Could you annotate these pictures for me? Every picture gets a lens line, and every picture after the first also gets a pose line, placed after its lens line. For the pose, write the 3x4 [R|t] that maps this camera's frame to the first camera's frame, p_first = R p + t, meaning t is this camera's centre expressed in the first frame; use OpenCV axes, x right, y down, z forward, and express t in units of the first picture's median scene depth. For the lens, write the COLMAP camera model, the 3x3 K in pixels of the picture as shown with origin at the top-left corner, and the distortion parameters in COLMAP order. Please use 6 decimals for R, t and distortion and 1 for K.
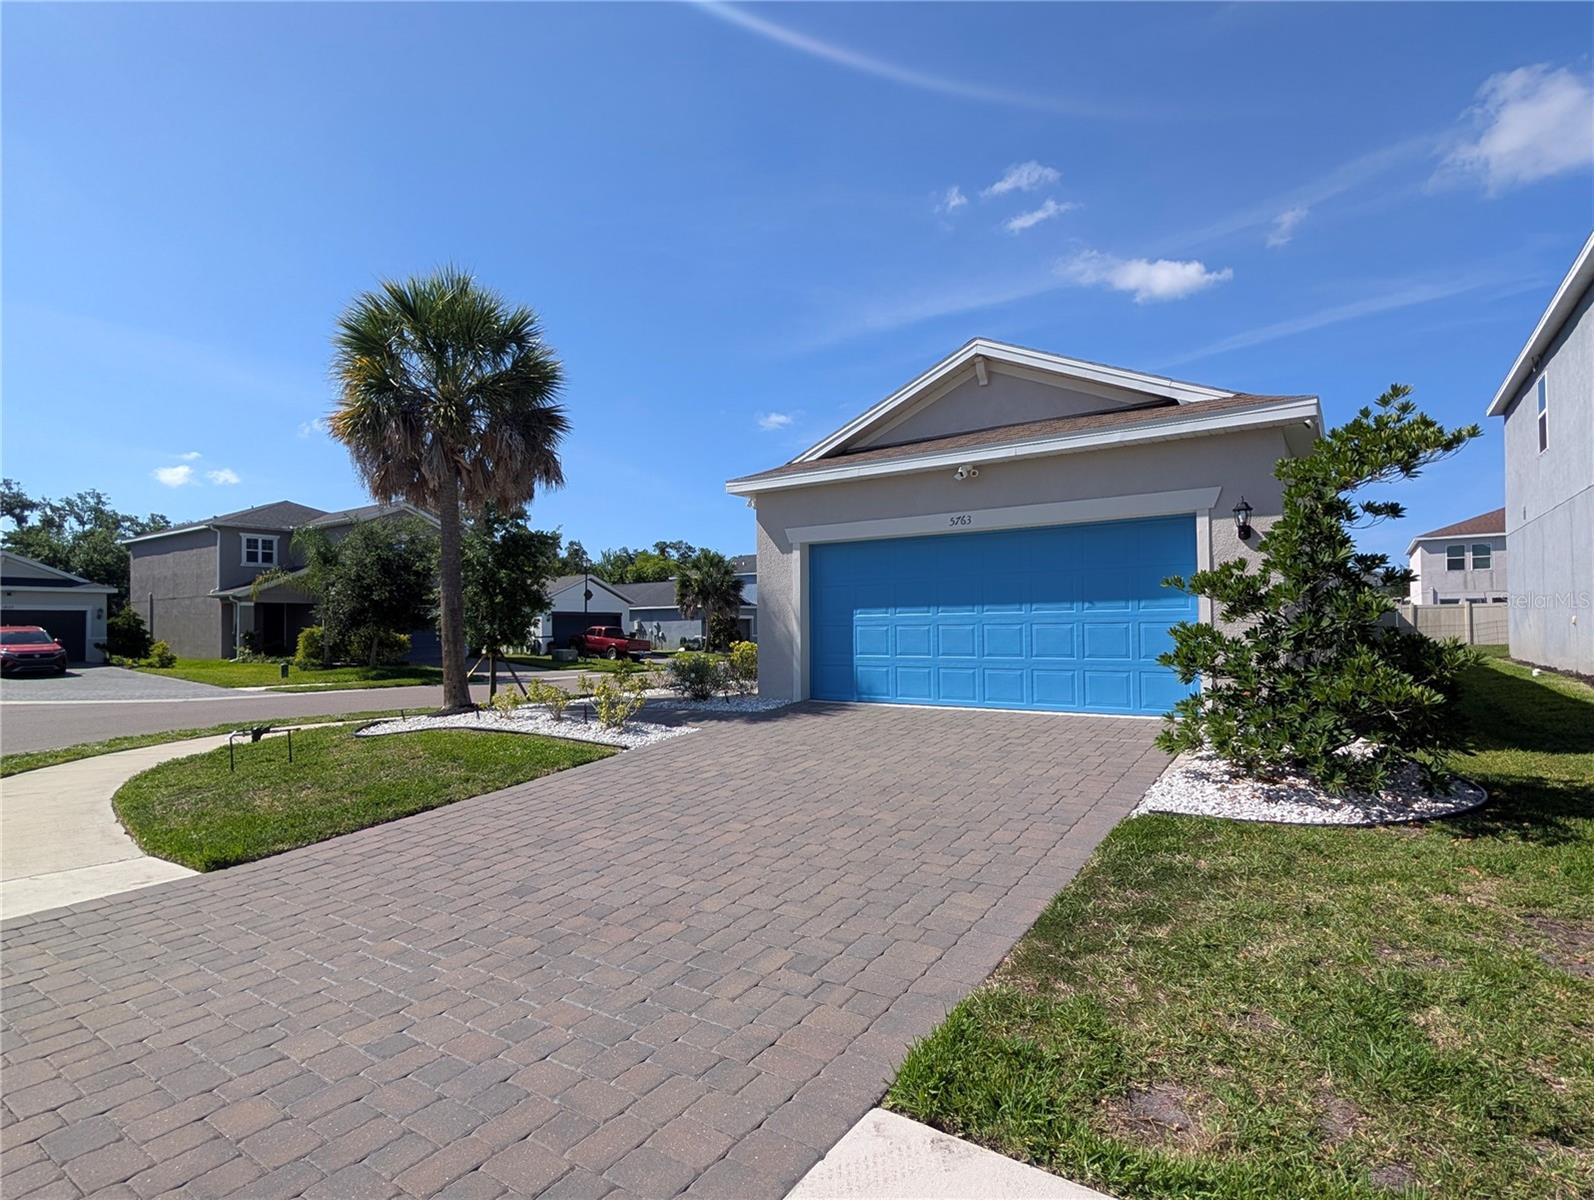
lens RADIAL K [[810.0, 0, 790.4], [0, 810.0, 617.5], [0, 0, 1]] dist [0.001164, -0.000058]
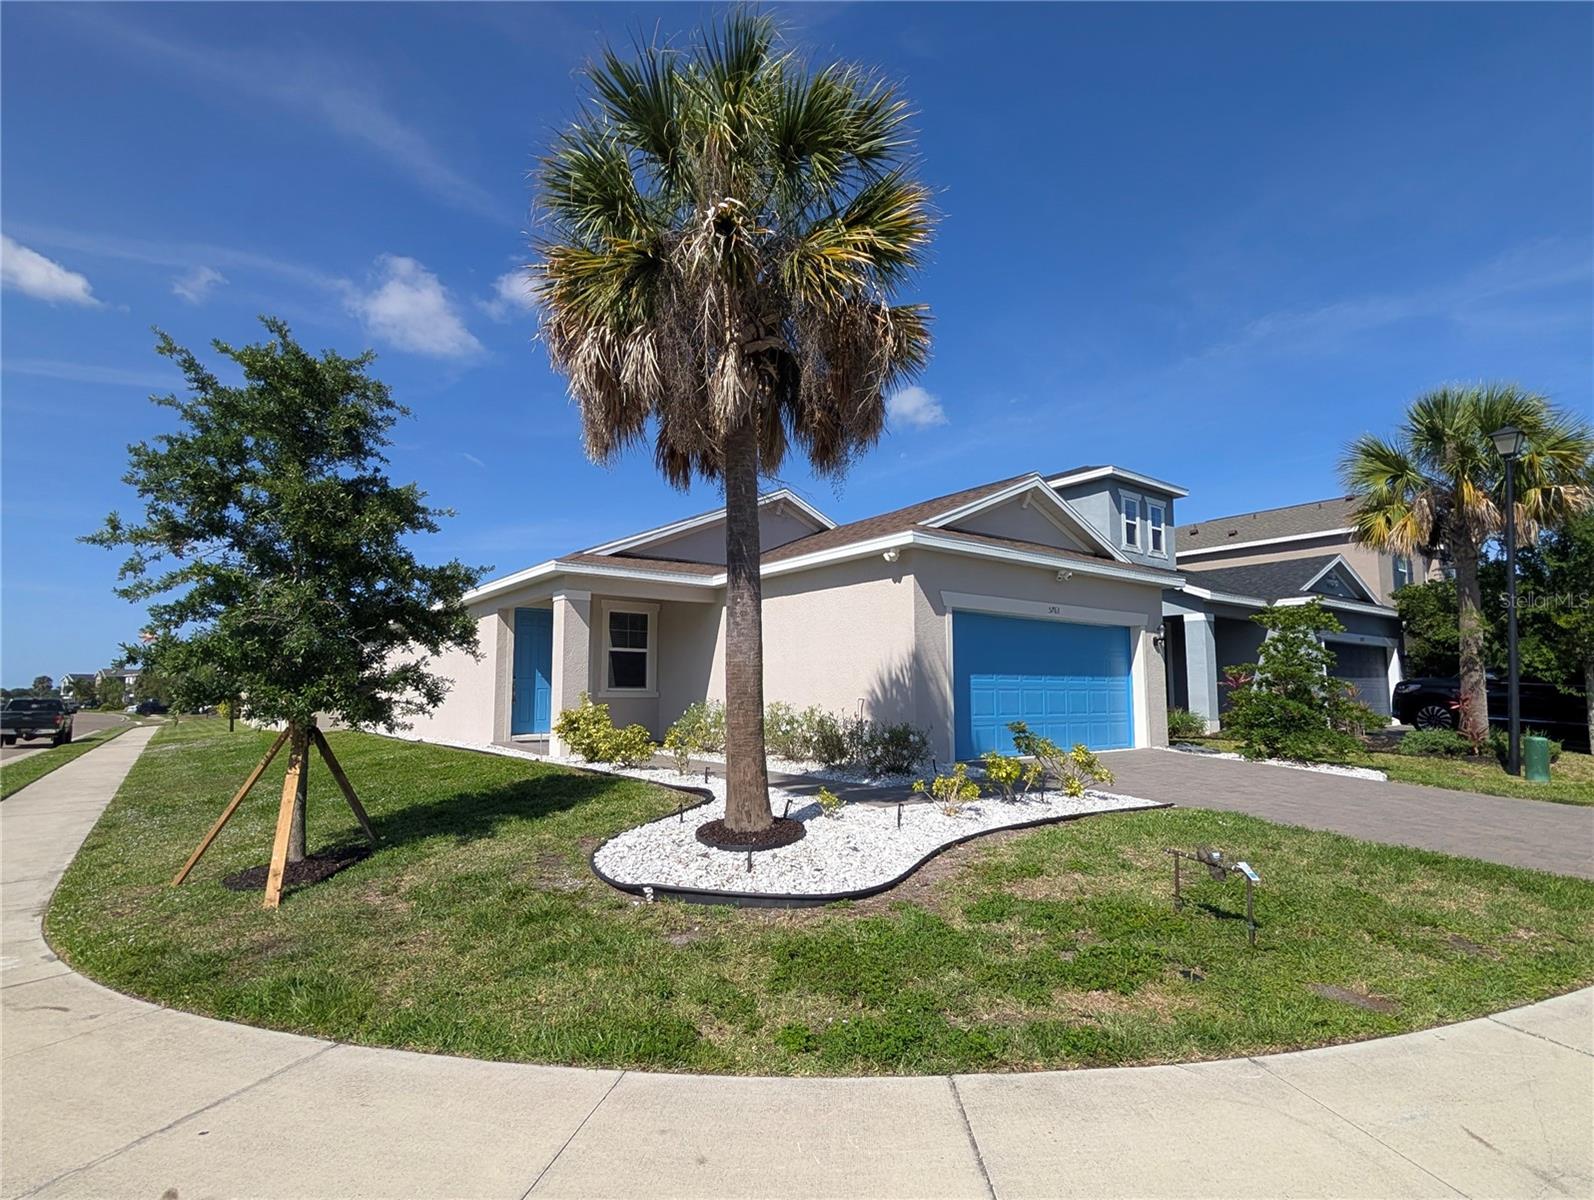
lens RADIAL K [[810.0, 0, 790.4], [0, 810.0, 617.5], [0, 0, 1]] dist [0.001164, -0.000058]
pose [[0.308934, 0.106035, 0.945154, -1.042215], [-0.014803, 0.994181, -0.106696, 0.034641], [-0.950968, 0.018971, 0.308706, 0.900219]]
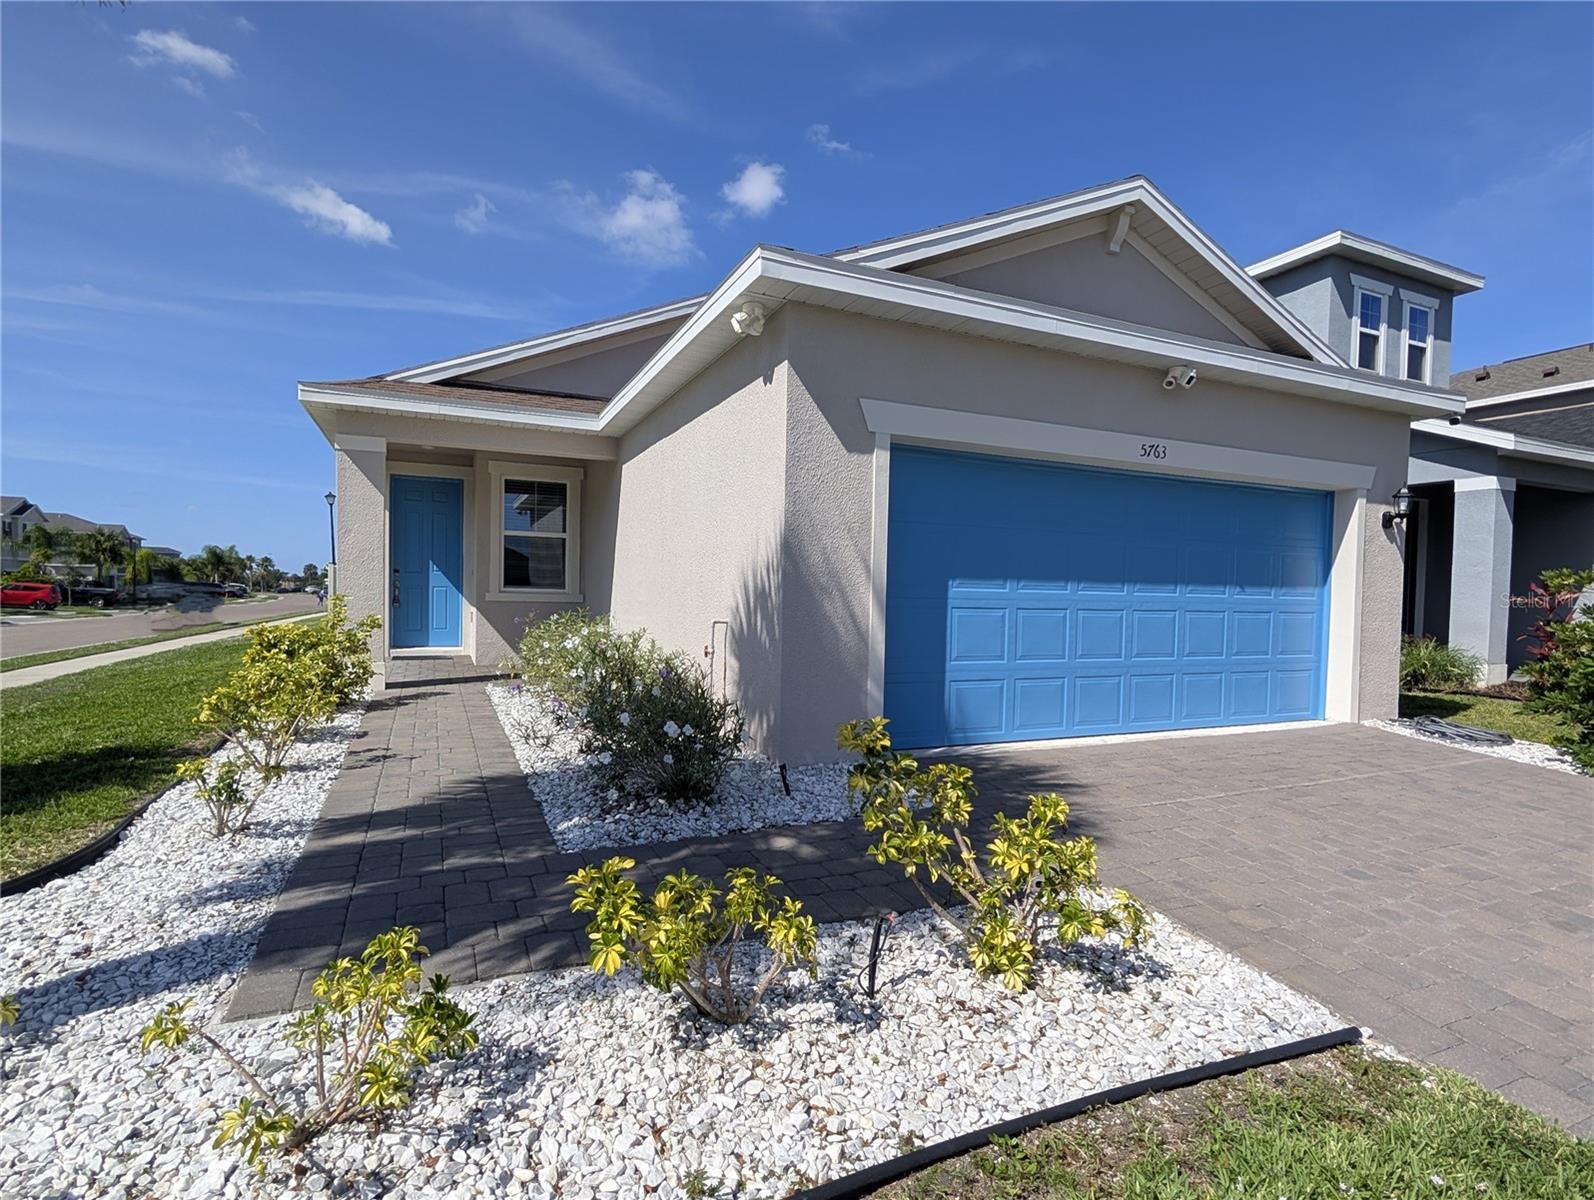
lens RADIAL K [[810.0, 0, 790.4], [0, 810.0, 617.5], [0, 0, 1]] dist [0.001164, -0.000058]
pose [[0.514283, -0.003143, 0.857615, -0.445075], [-0.038456, 0.998903, 0.026721, 0.006306], [-0.856758, -0.046722, 0.513598, 0.818544]]
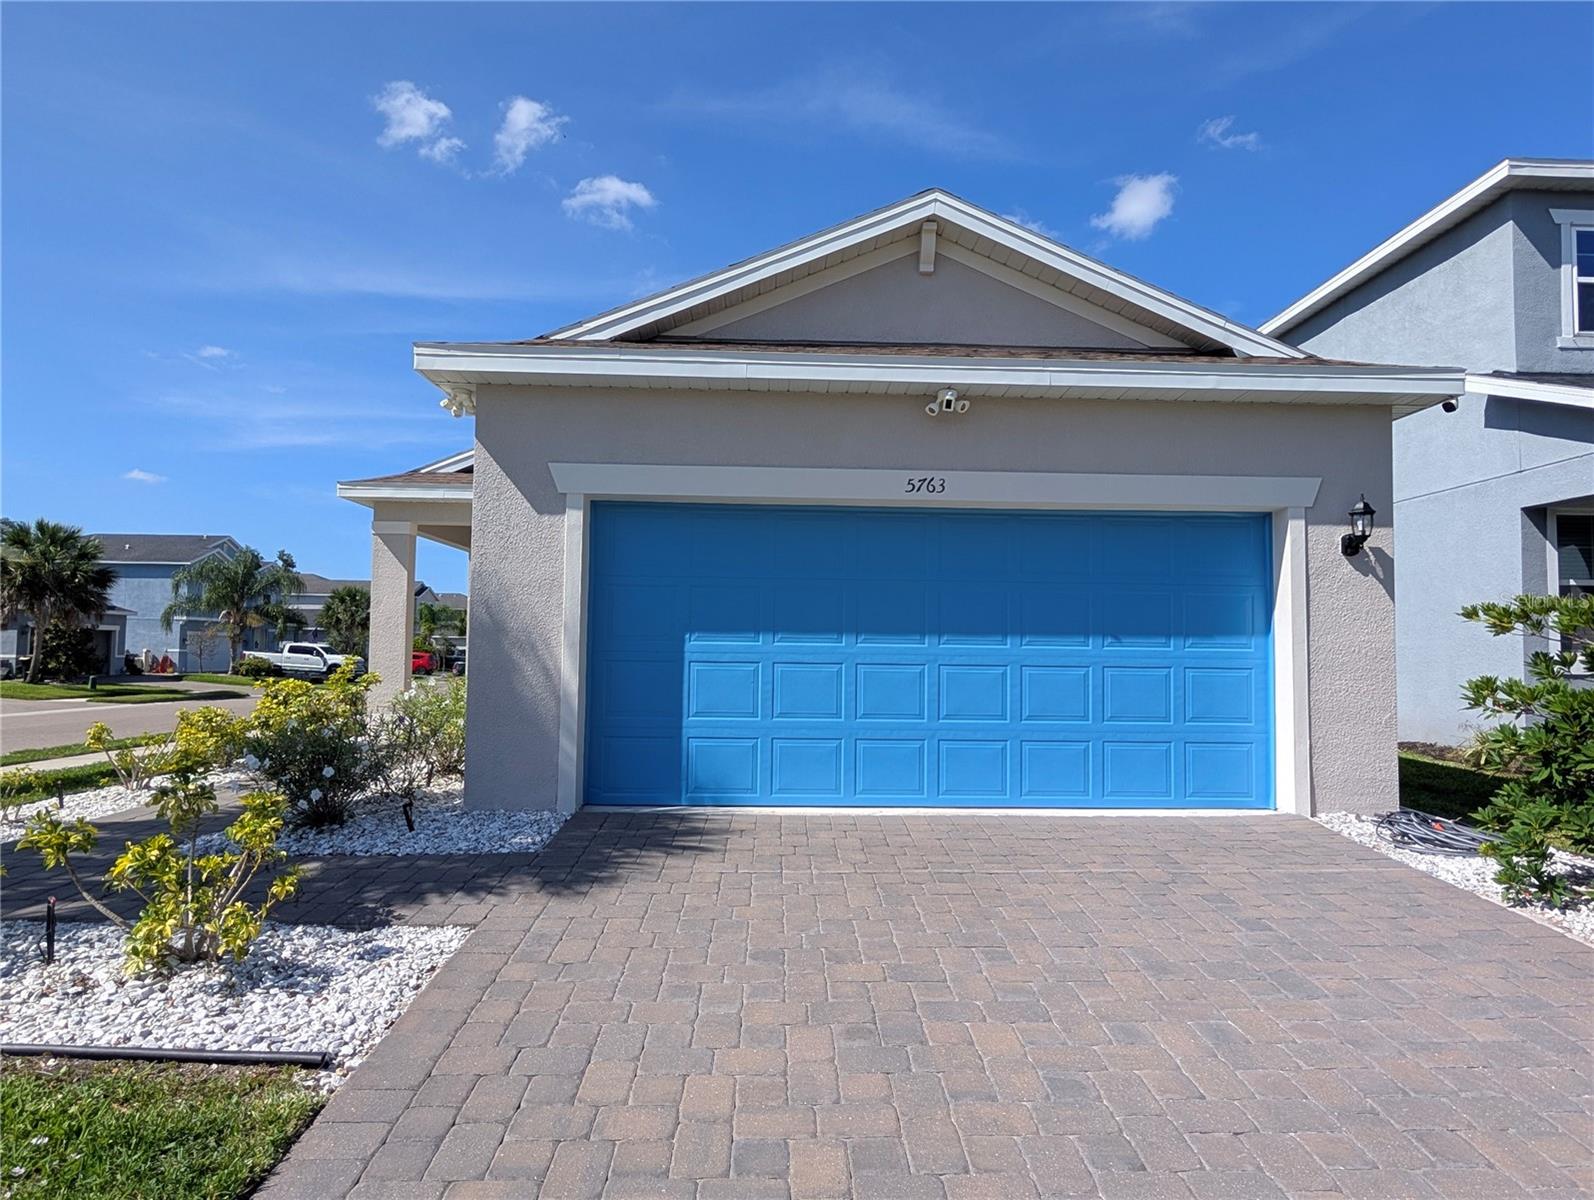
lens RADIAL K [[884.3, 0, 794.3], [0, 884.3, 612.9], [0, 0, 1]] dist [-0.000777, -0.000094]
pose [[0.801466, 0.048564, 0.596065, -0.212537], [-0.029992, 0.998707, -0.041041, -0.000241], [-0.597287, 0.015016, 0.801887, 0.497024]]
